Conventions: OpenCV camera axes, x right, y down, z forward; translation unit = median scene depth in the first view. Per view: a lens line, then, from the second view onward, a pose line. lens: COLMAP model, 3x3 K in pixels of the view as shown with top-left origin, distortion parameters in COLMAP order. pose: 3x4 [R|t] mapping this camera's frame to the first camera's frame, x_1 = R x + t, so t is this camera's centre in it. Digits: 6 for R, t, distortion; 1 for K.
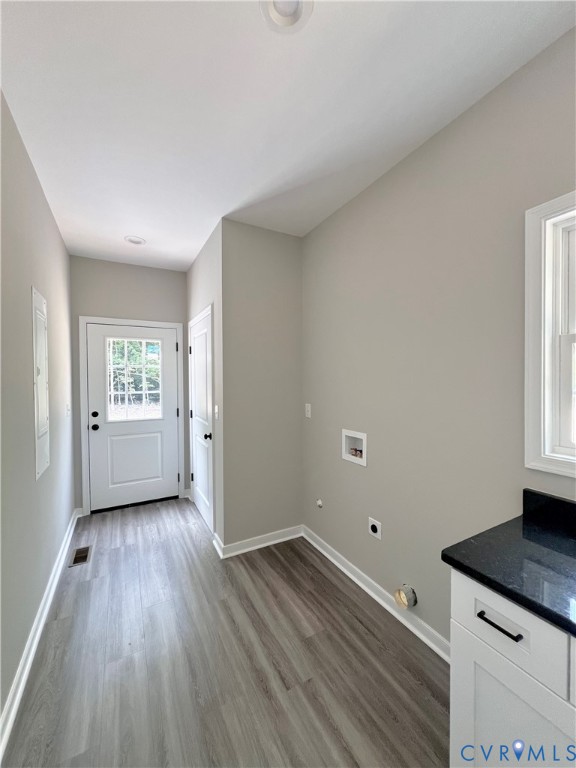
lens RADIAL K [[309.9, 0, 289.1], [0, 309.9, 385.0], [0, 0, 1]] dist [-0.000753, 0.000153]
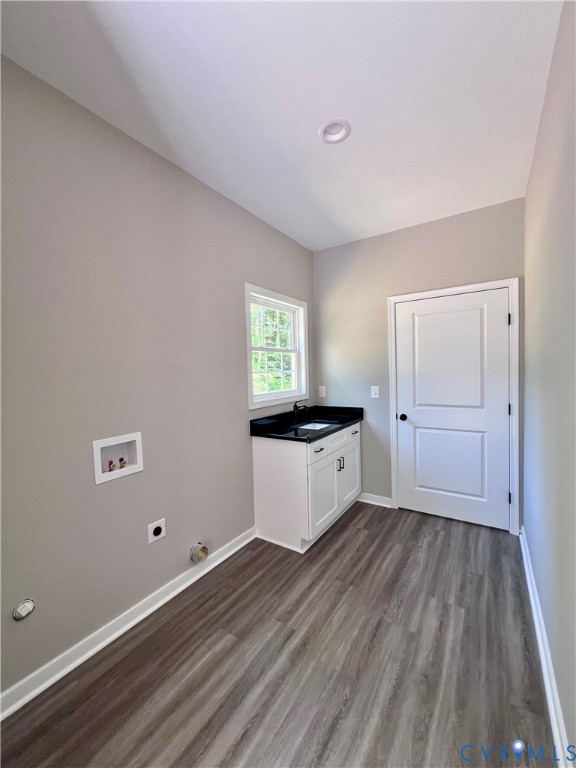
lens RADIAL K [[309.9, 0, 289.1], [0, 309.9, 385.0], [0, 0, 1]] dist [-0.000753, 0.000153]
pose [[-0.476447, -0.017454, 0.879030, -0.839845], [0.049532, 0.997682, 0.046657, 0.013329], [-0.877807, 0.065770, -0.474478, 1.271196]]
